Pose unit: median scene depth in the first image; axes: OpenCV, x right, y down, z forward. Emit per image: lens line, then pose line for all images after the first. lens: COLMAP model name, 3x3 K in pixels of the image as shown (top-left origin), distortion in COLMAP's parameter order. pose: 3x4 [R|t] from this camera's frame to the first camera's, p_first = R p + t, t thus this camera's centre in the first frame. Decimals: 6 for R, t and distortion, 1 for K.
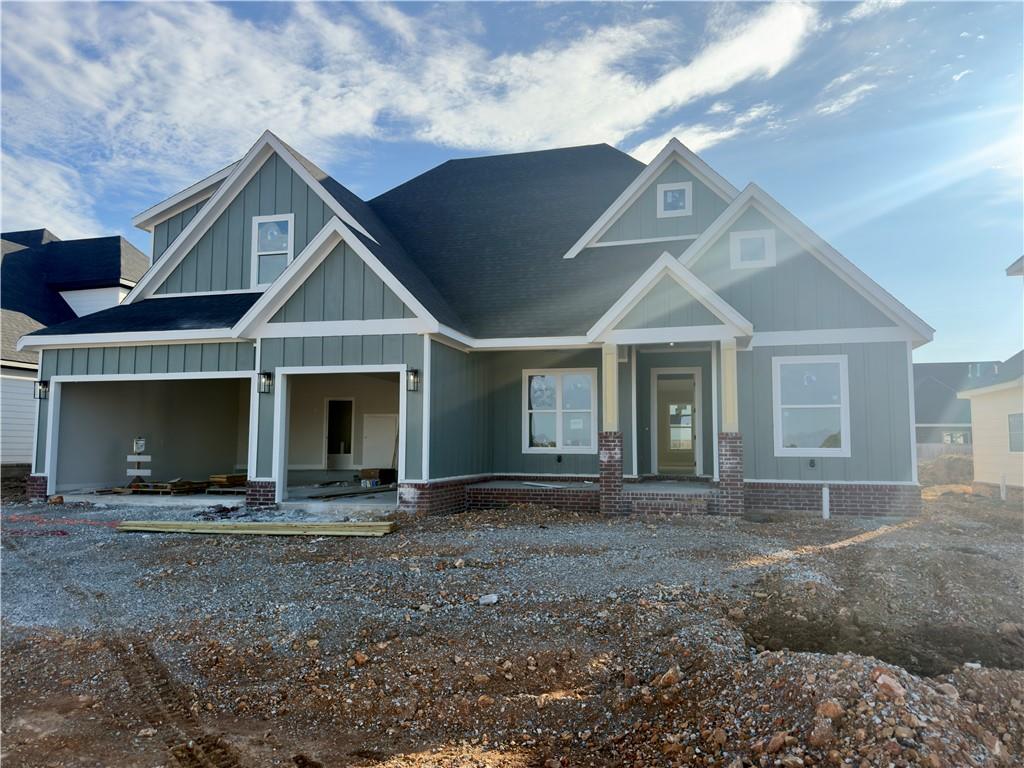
lens RADIAL K [[720.6, 0, 510.2], [0, 720.6, 393.3], [0, 0, 1]] dist [0.041369, -0.028851]
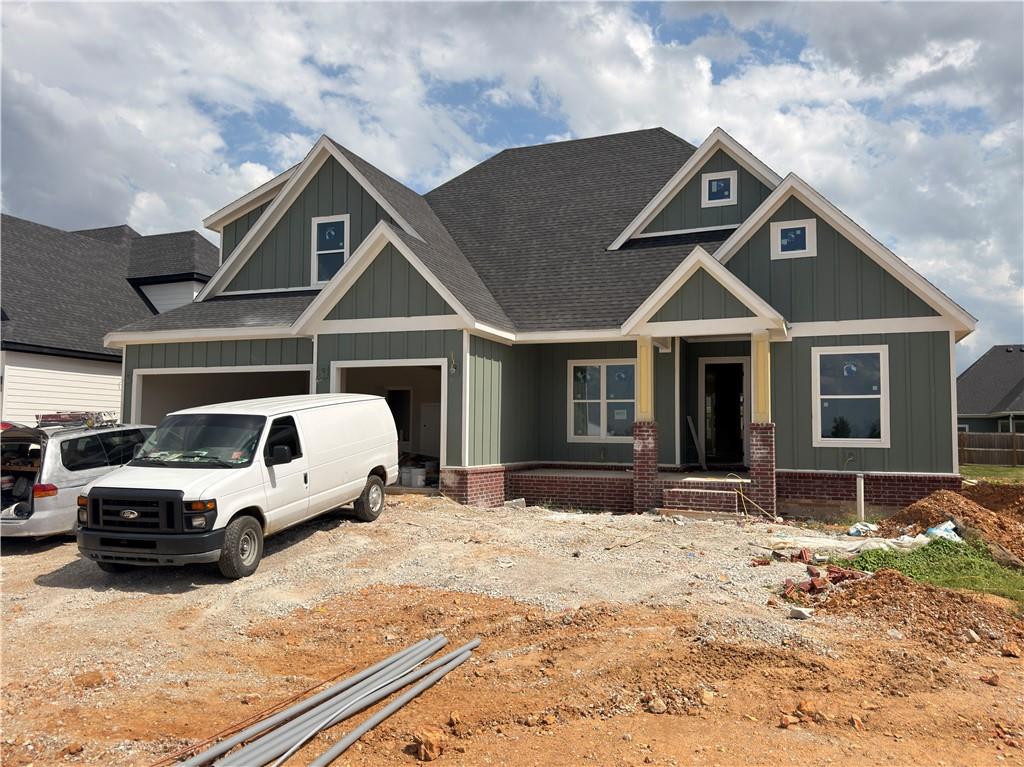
lens RADIAL K [[759.6, 0, 503.2], [0, 759.6, 394.4], [0, 0, 1]] dist [0.067823, -0.026418]
pose [[0.993655, -0.001552, -0.112462, 0.060019], [0.003583, 0.999834, 0.017859, -0.005881], [0.112416, -0.018149, 0.993495, -0.103453]]
